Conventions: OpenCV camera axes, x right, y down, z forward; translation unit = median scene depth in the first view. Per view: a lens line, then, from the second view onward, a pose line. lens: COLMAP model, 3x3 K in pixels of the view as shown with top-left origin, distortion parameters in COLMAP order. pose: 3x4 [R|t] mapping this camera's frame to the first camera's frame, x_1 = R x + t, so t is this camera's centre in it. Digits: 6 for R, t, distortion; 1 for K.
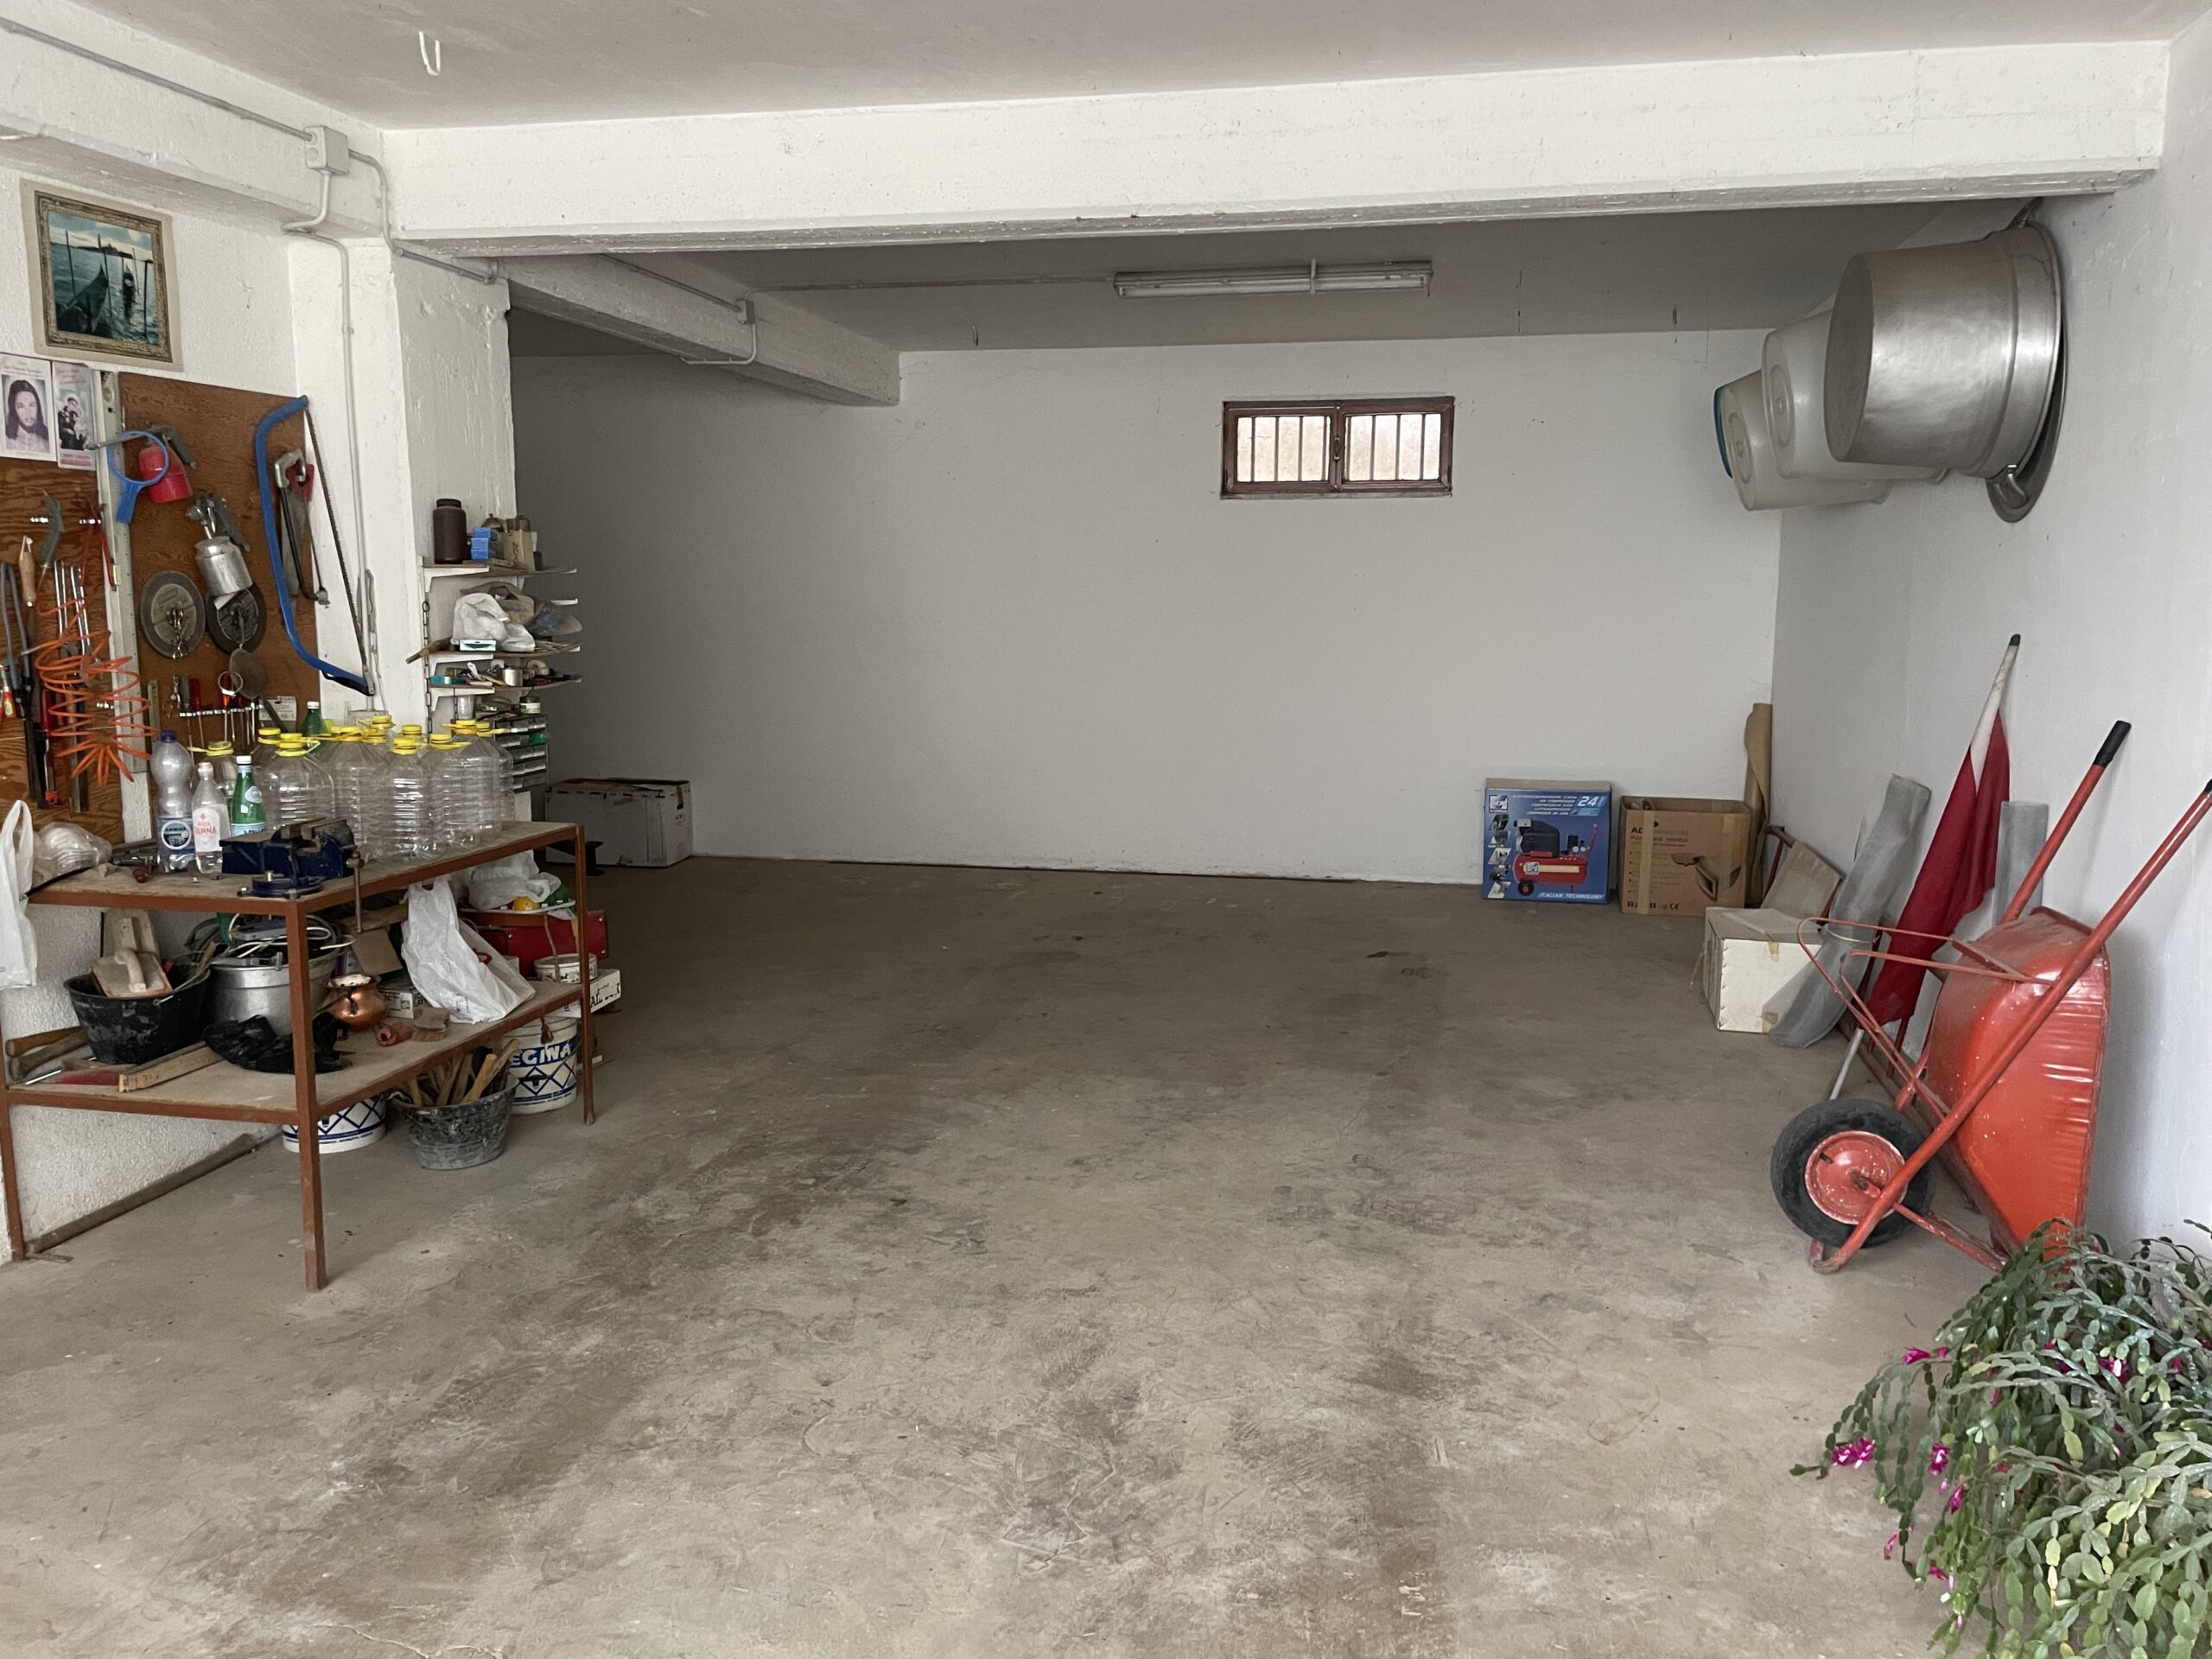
lens RADIAL K [[1681.4, 0, 1122.9], [0, 1681.4, 813.5], [0, 0, 1]] dist [0.100093, -0.130196]
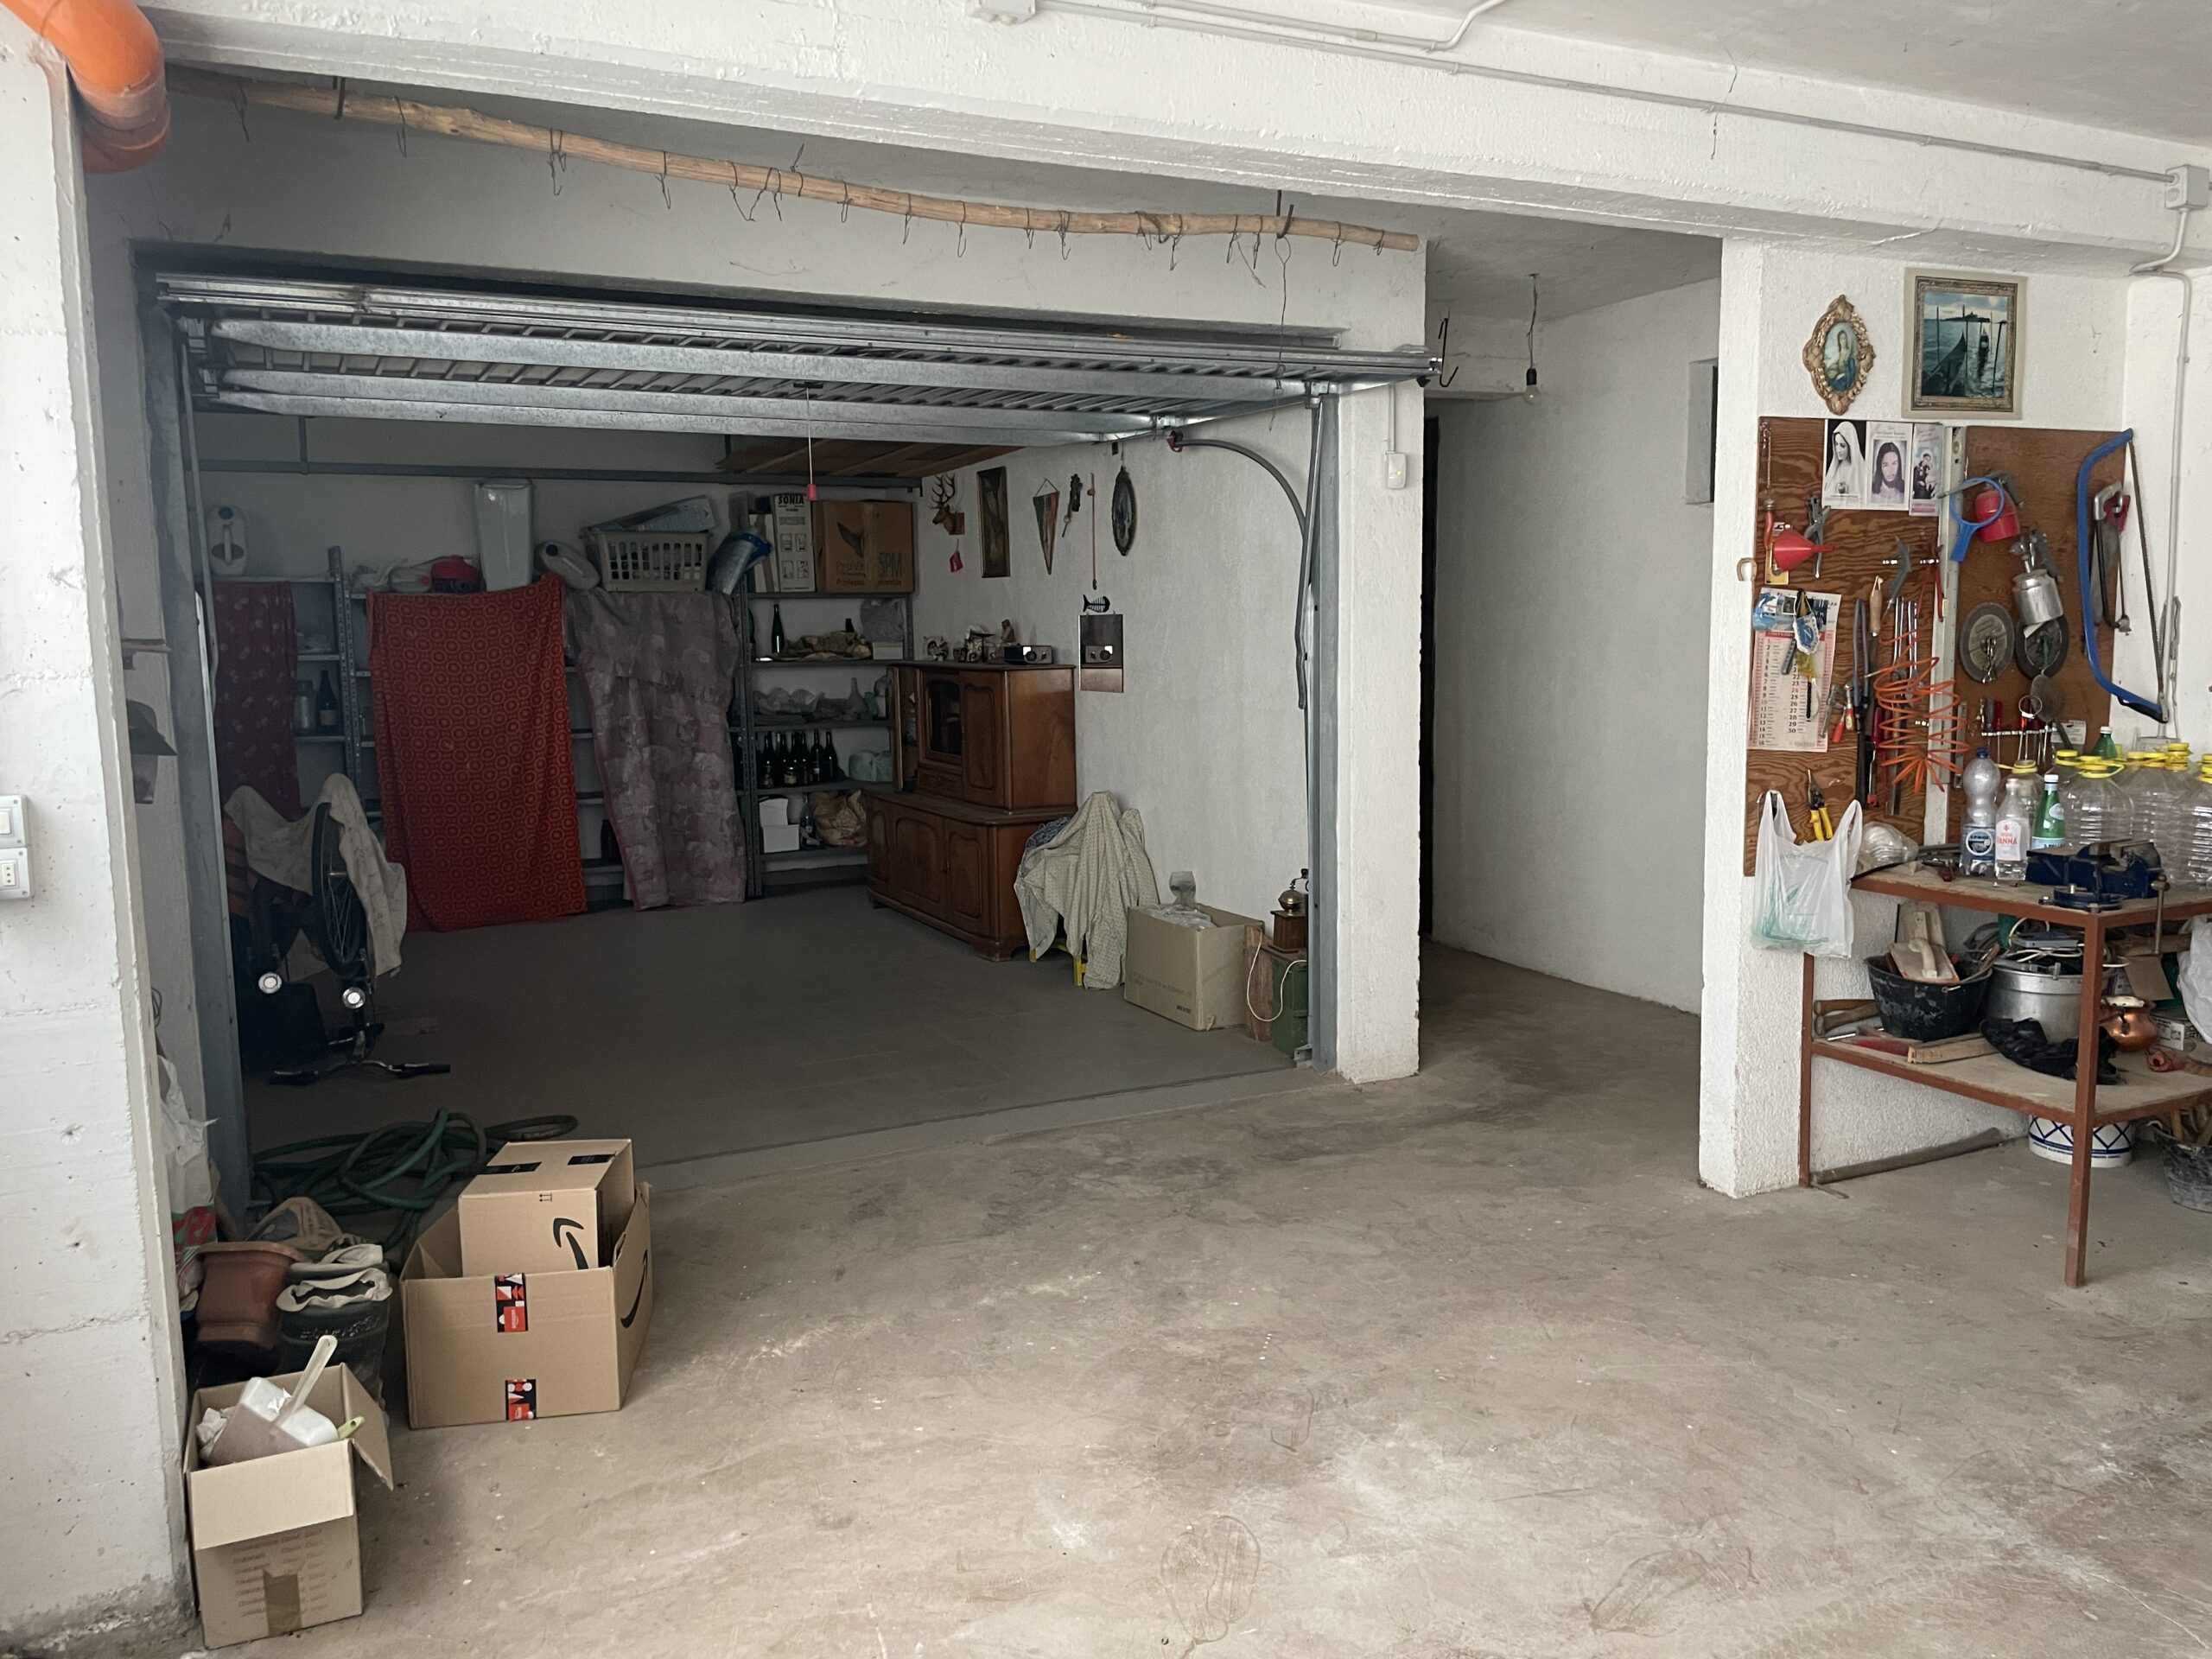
lens RADIAL K [[1681.4, 0, 1105.1], [0, 1681.4, 815.5], [0, 0, 1]] dist [0.100093, -0.130196]
pose [[0.604239, 0.081960, -0.792576, -0.019188], [-0.091821, 0.995231, 0.032915, 0.010085], [0.791495, 0.052887, 0.608884, -0.113163]]
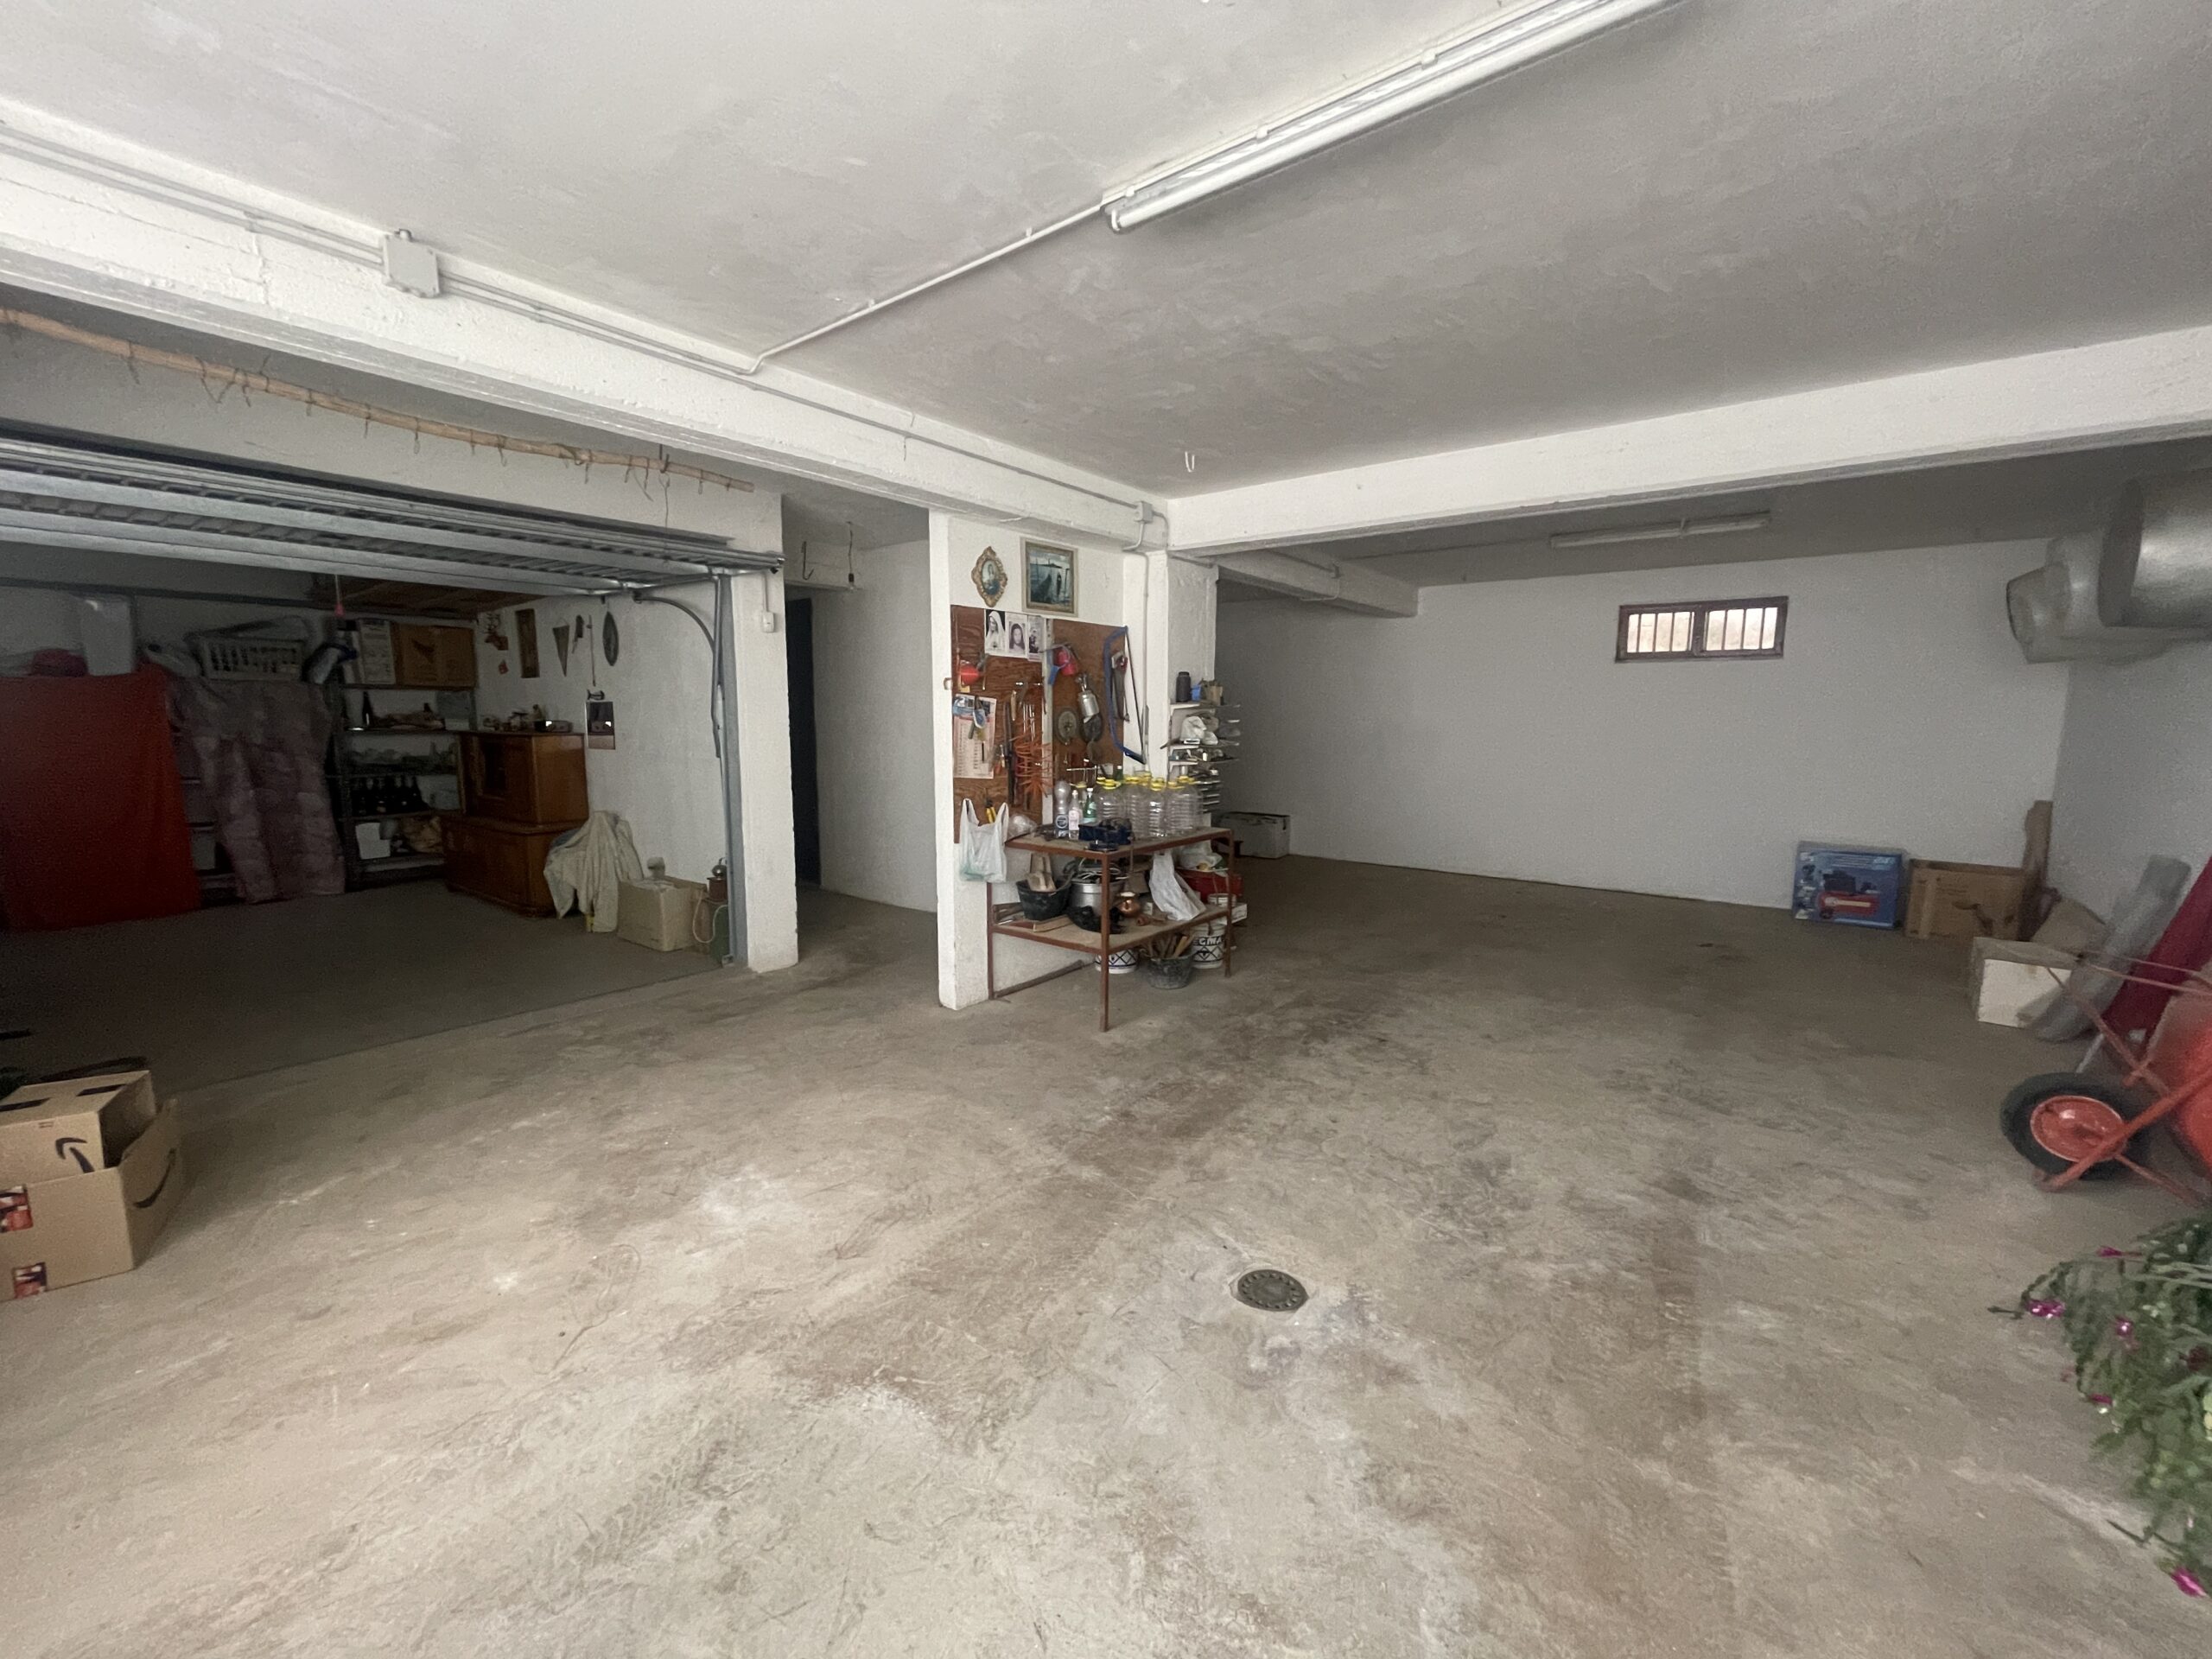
lens RADIAL K [[896.7, 0, 1100.2], [0, 896.7, 827.8], [0, 0, 1]] dist [-0.001027, 0.000221]
pose [[0.892768, 0.059528, -0.446567, 0.019589], [-0.064978, 0.997882, 0.003116, 0.012593], [0.445806, 0.026235, 0.894745, -0.032743]]
